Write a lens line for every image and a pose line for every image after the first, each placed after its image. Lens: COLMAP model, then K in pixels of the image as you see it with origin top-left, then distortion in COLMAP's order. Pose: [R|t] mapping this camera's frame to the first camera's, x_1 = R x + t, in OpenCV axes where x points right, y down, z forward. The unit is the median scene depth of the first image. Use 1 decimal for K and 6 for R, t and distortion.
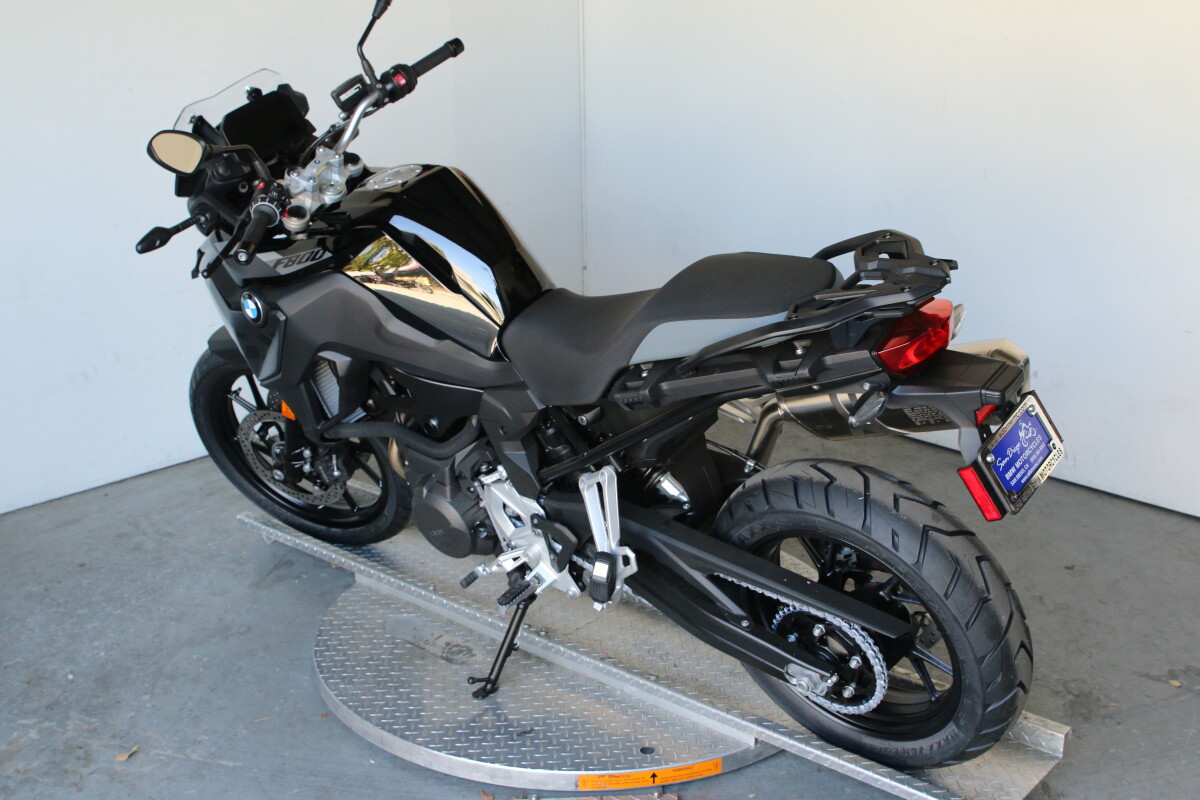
lens RADIAL K [[1427.6, 0, 592.2], [0, 1427.6, 387.8], [0, 0, 1]] dist [-0.047793, 0.000000]
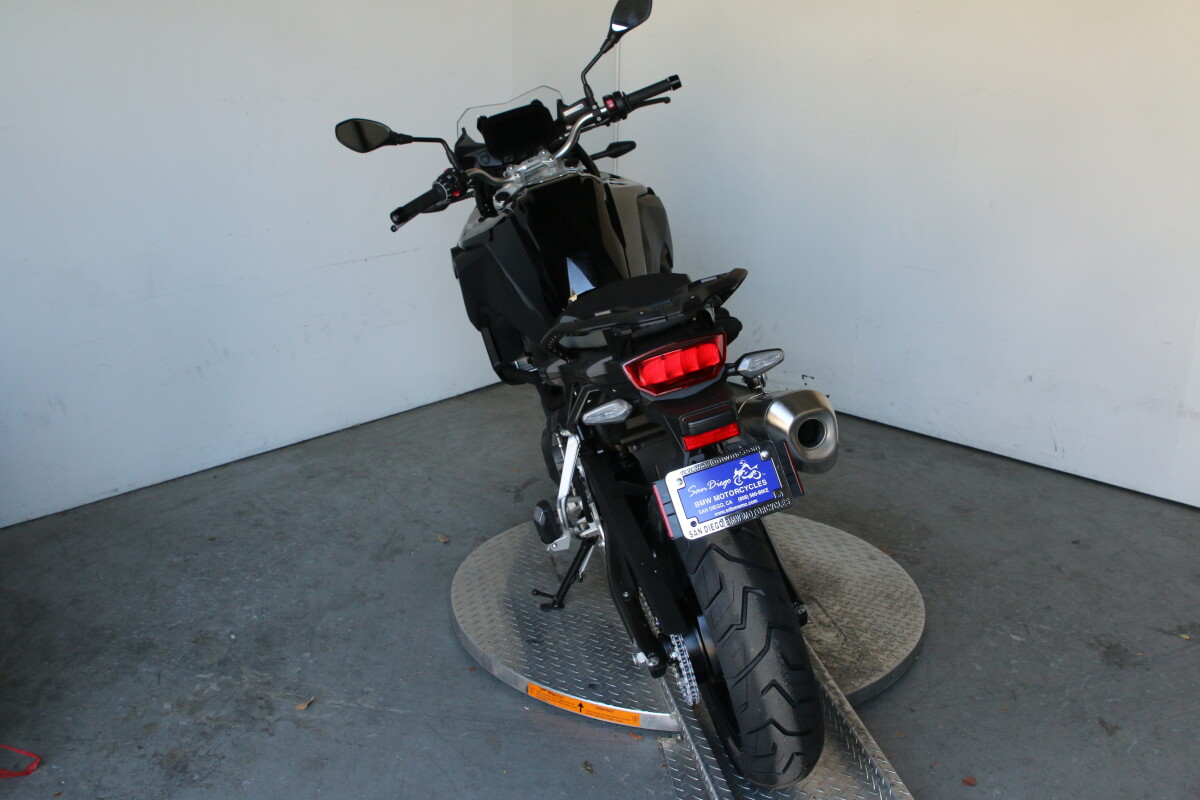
lens RADIAL K [[1289.6, 0, 601.0], [0, 1289.6, 407.4], [0, 0, 1]] dist [-0.078601, 0.000000]
pose [[0.996927, 0.010389, 0.077639, -0.153820], [-0.011182, 0.999890, 0.009787, 0.010086], [-0.077529, -0.010625, 0.996933, -0.022558]]
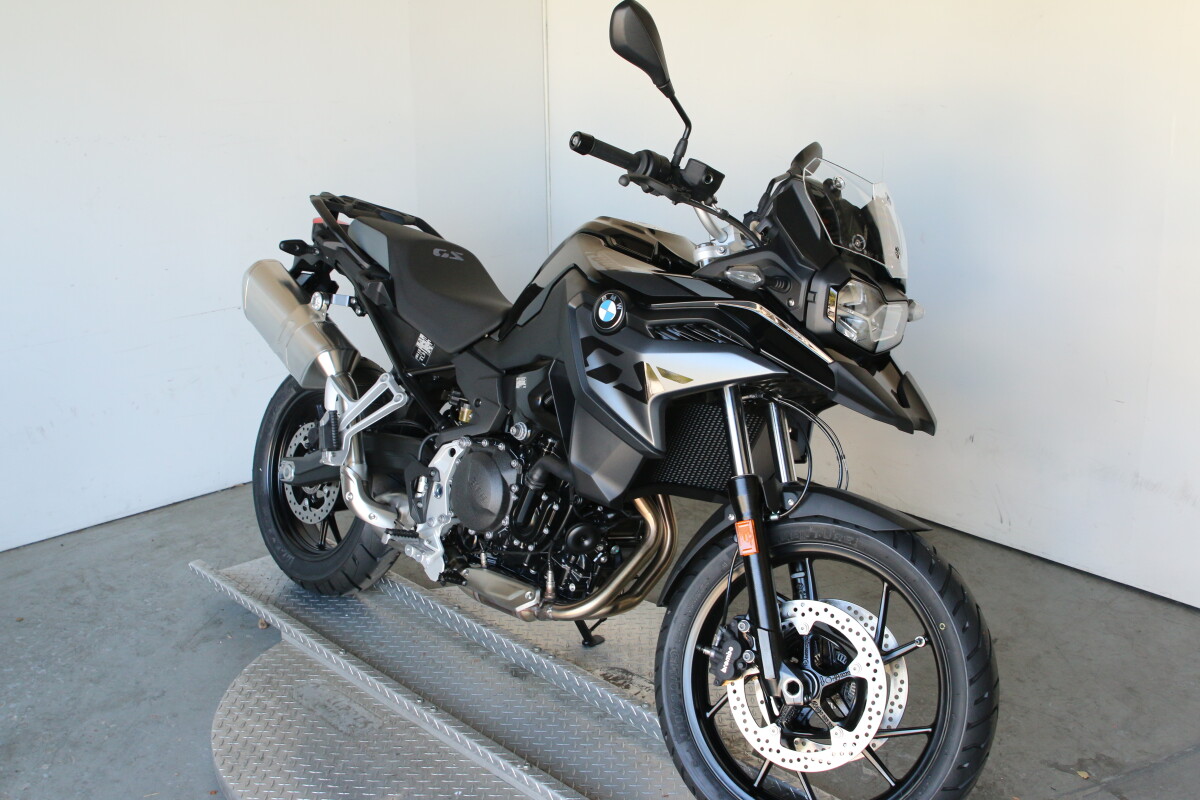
lens RADIAL K [[1289.6, 0, 600.9], [0, 1289.6, 410.1], [0, 0, 1]] dist [-0.078601, 0.000000]
pose [[0.999504, 0.010172, -0.029807, 0.097320], [-0.009996, 0.999932, 0.006035, -0.041390], [0.029866, -0.005734, 0.999537, 0.111260]]
